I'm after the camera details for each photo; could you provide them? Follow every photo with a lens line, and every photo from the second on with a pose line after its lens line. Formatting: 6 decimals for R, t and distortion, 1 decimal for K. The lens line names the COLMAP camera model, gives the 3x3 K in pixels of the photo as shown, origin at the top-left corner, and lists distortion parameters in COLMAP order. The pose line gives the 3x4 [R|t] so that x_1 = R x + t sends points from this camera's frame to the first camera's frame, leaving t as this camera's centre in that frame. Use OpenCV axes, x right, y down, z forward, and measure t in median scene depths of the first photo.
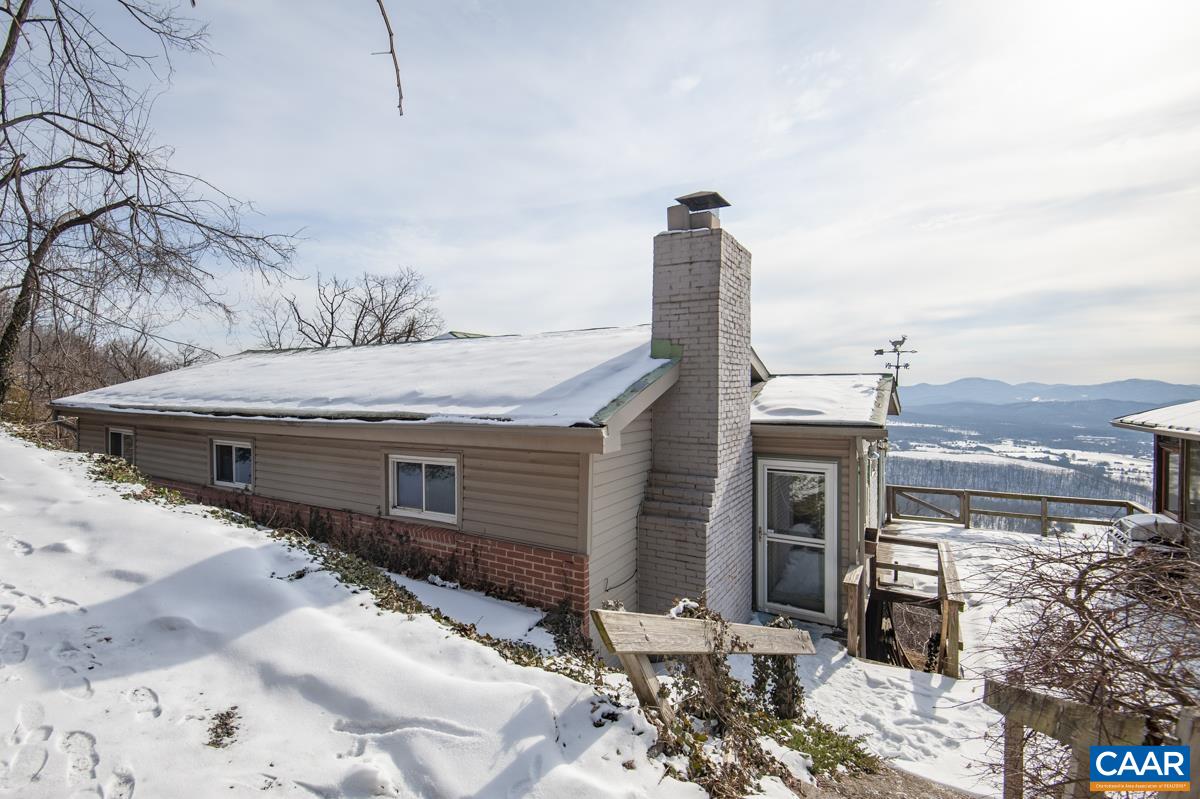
lens RADIAL K [[545.7, 0, 599.7], [0, 545.7, 395.2], [0, 0, 1]] dist [0.022426, -0.010591]
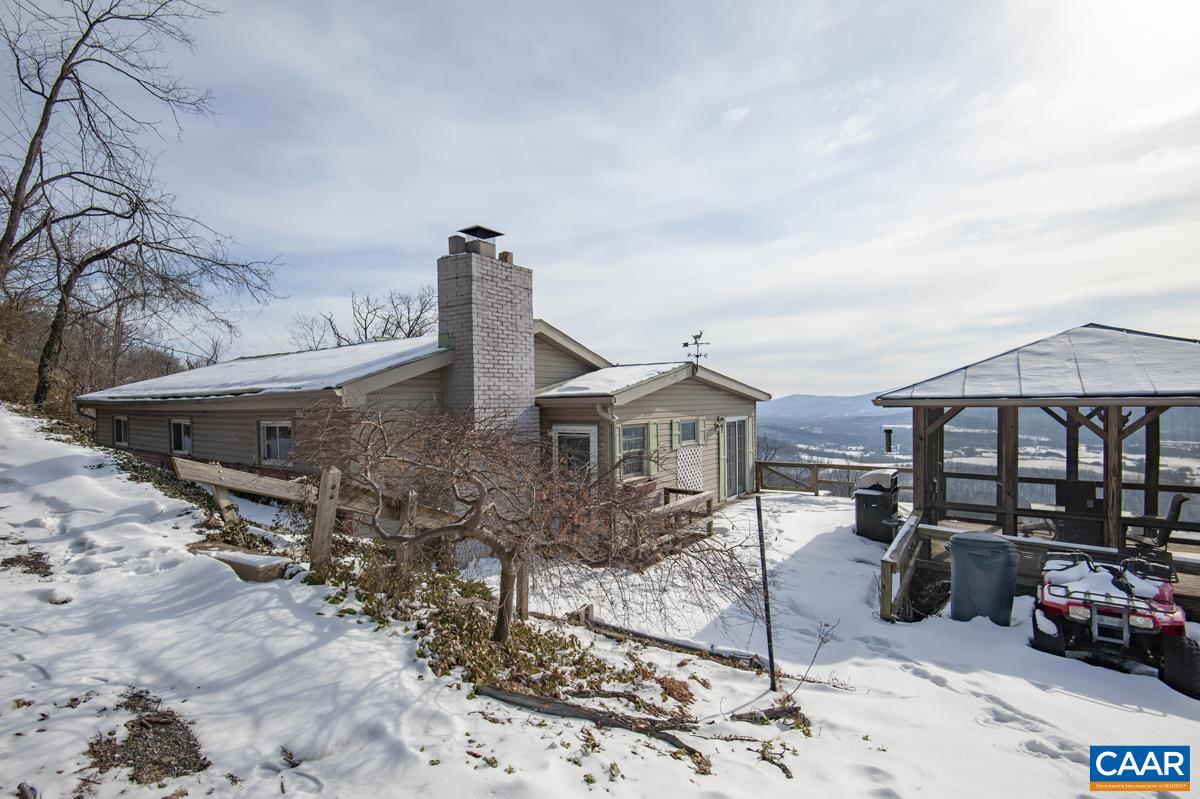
lens RADIAL K [[545.7, 0, 654.1], [0, 545.7, 412.5], [0, 0, 1]] dist [0.022426, -0.010591]
pose [[0.997995, -0.013395, -0.061857, 0.431909], [0.013833, 0.999882, 0.006662, 0.055815], [0.061761, -0.007505, 0.998063, -0.205925]]
